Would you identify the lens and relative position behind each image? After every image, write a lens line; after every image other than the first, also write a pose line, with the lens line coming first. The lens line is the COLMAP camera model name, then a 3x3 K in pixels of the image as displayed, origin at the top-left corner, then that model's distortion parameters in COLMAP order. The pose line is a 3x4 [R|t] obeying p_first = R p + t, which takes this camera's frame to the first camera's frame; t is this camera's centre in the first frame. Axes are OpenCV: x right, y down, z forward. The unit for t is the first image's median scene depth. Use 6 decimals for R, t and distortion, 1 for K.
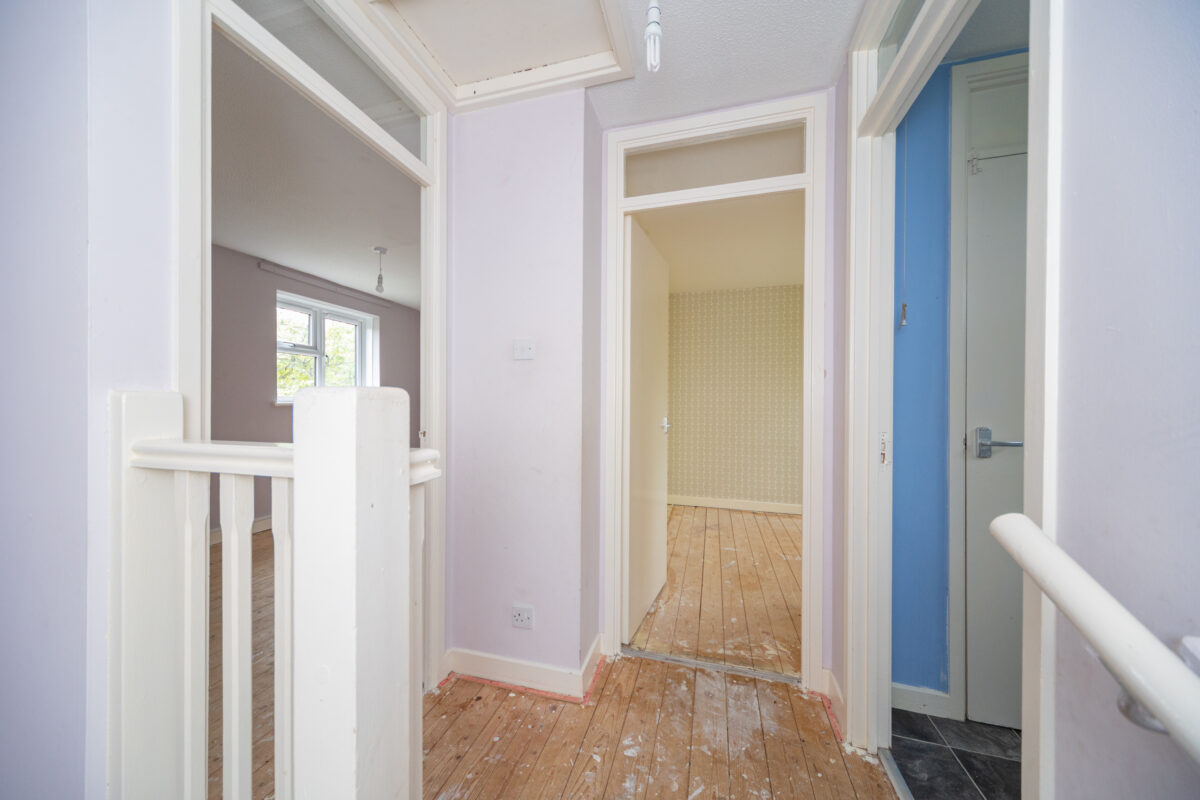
lens RADIAL K [[413.8, 0, 597.3], [0, 413.8, 399.8], [0, 0, 1]] dist [0.007004, 0.000231]
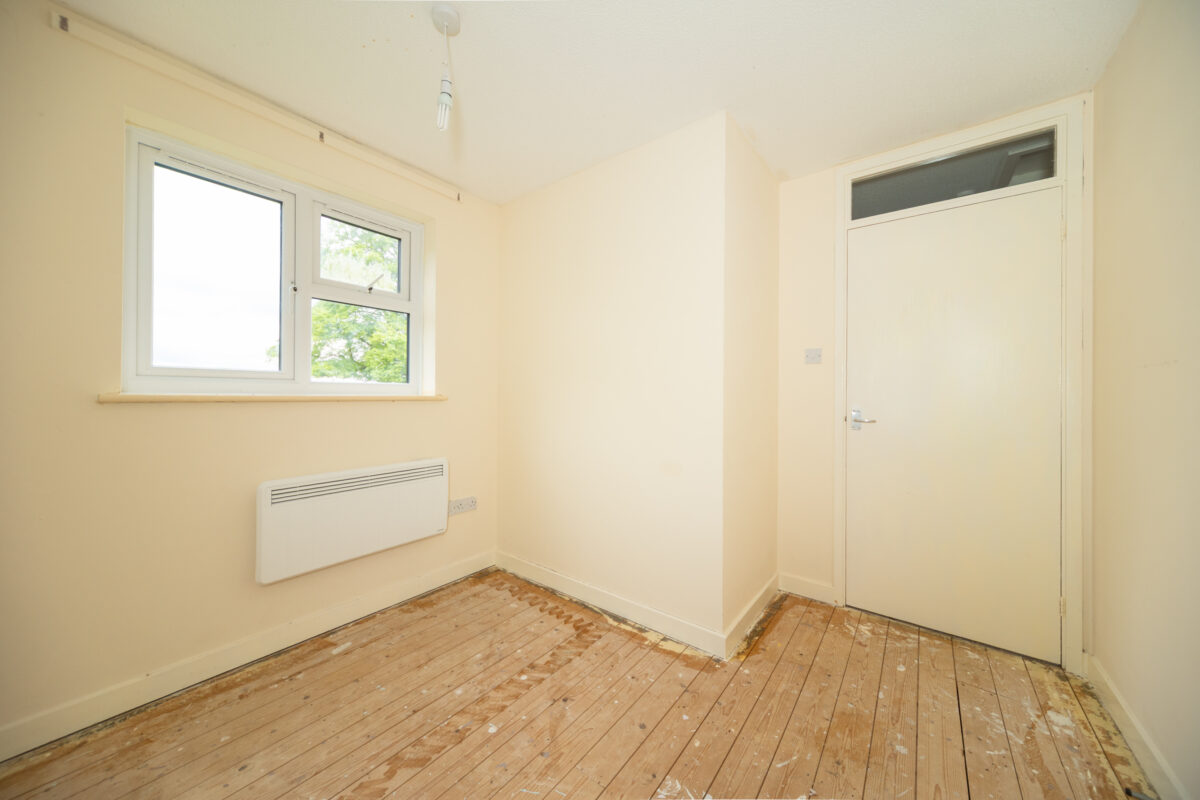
lens RADIAL K [[413.8, 0, 601.7], [0, 413.8, 396.8], [0, 0, 1]] dist [0.007004, 0.000231]
pose [[-0.926943, -0.019927, 0.374674, 0.597611], [-0.024256, 0.999682, -0.006842, 0.036204], [-0.374418, -0.015431, -0.927131, 2.048140]]
